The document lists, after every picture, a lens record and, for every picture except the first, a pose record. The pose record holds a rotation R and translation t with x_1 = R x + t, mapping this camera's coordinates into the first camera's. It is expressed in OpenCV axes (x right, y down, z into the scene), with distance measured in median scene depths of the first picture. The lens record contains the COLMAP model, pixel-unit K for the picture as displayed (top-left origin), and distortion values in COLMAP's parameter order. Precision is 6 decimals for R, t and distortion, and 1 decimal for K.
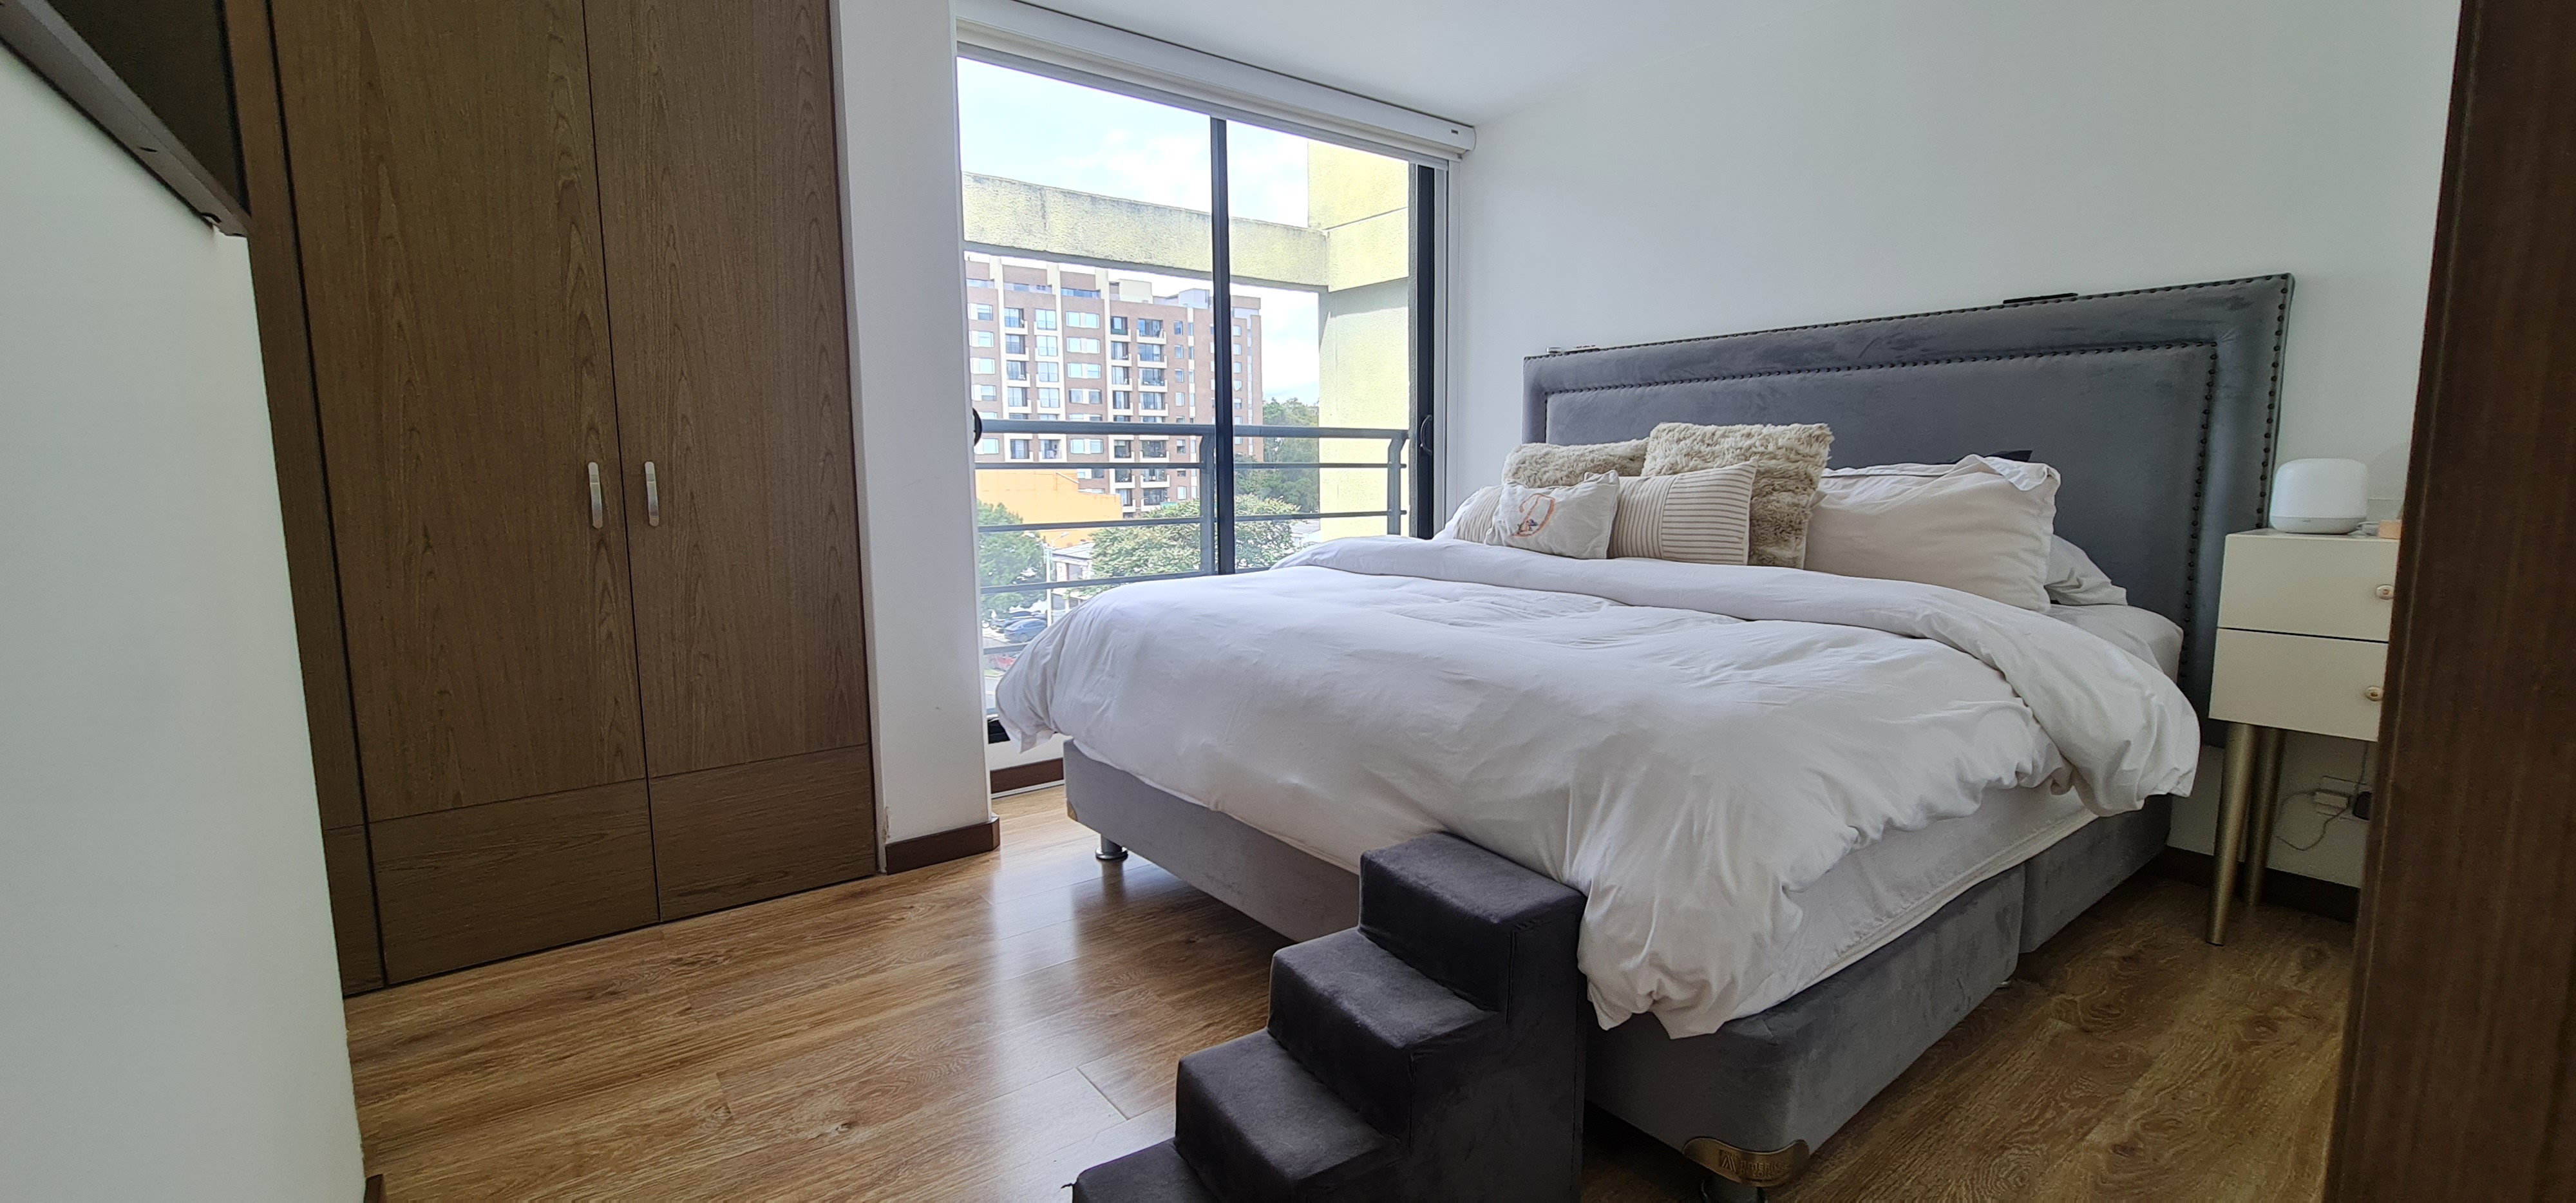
lens RADIAL K [[1065.1, 0, 1294.5], [0, 1065.1, 597.4], [0, 0, 1]] dist [-0.006204, 0.003959]
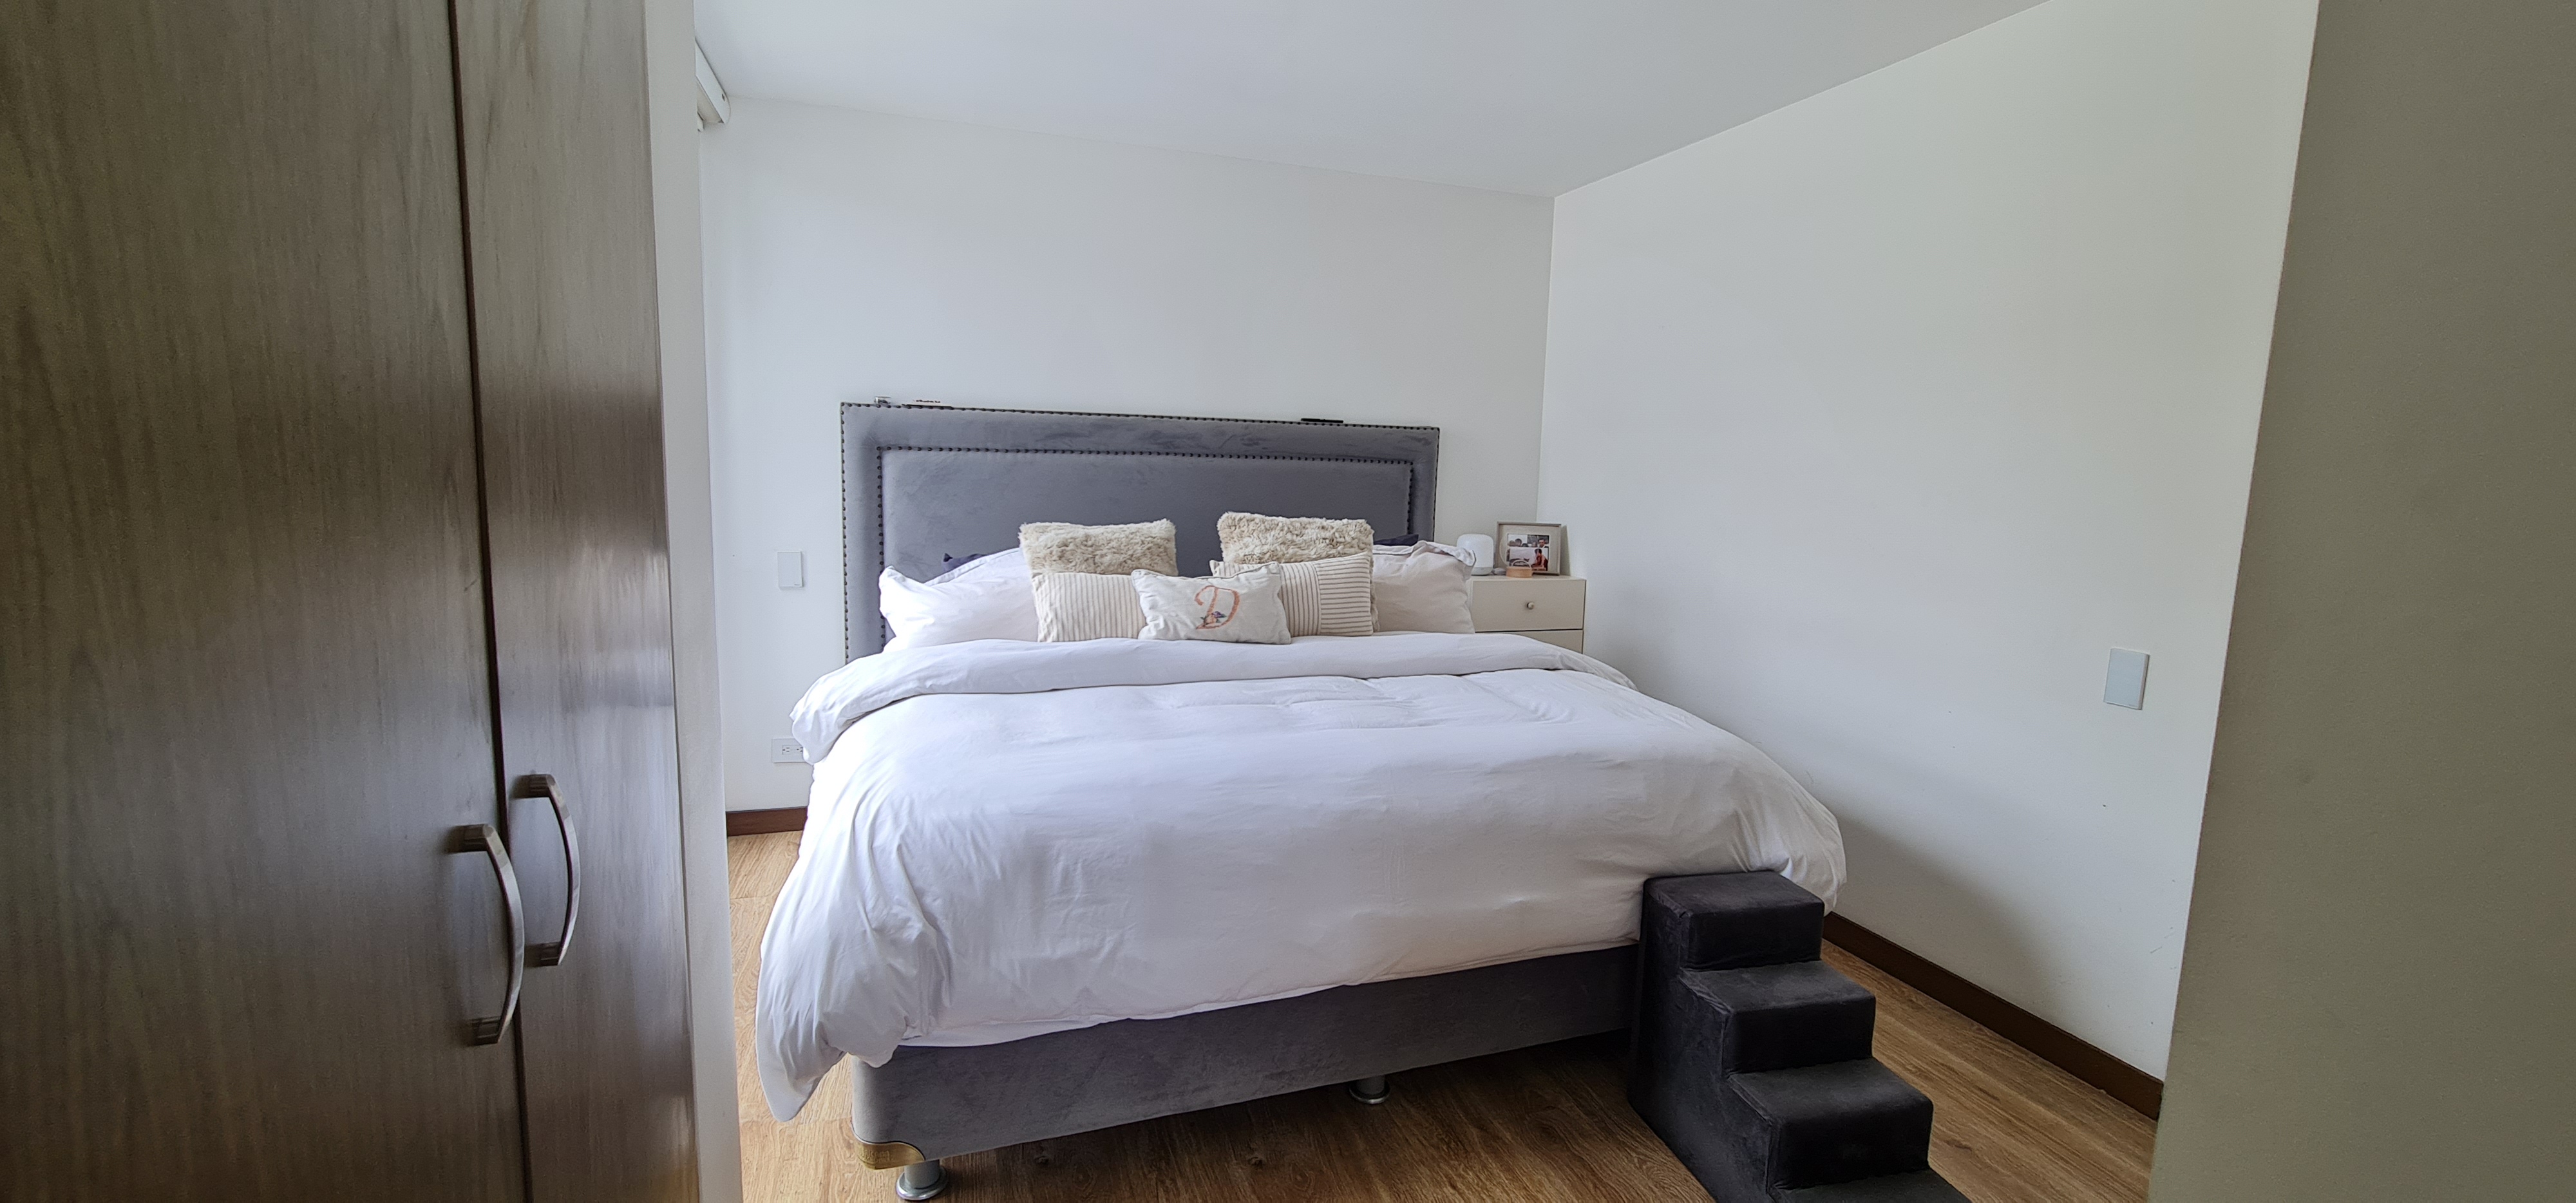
lens RADIAL K [[1065.1, 0, 1294.5], [0, 1065.1, 597.4], [0, 0, 1]] dist [-0.006204, 0.003959]
pose [[0.311579, -0.103442, 0.944573, -0.744291], [0.083375, 0.993199, 0.081265, -0.167325], [-0.946555, 0.053434, 0.318084, 0.603597]]
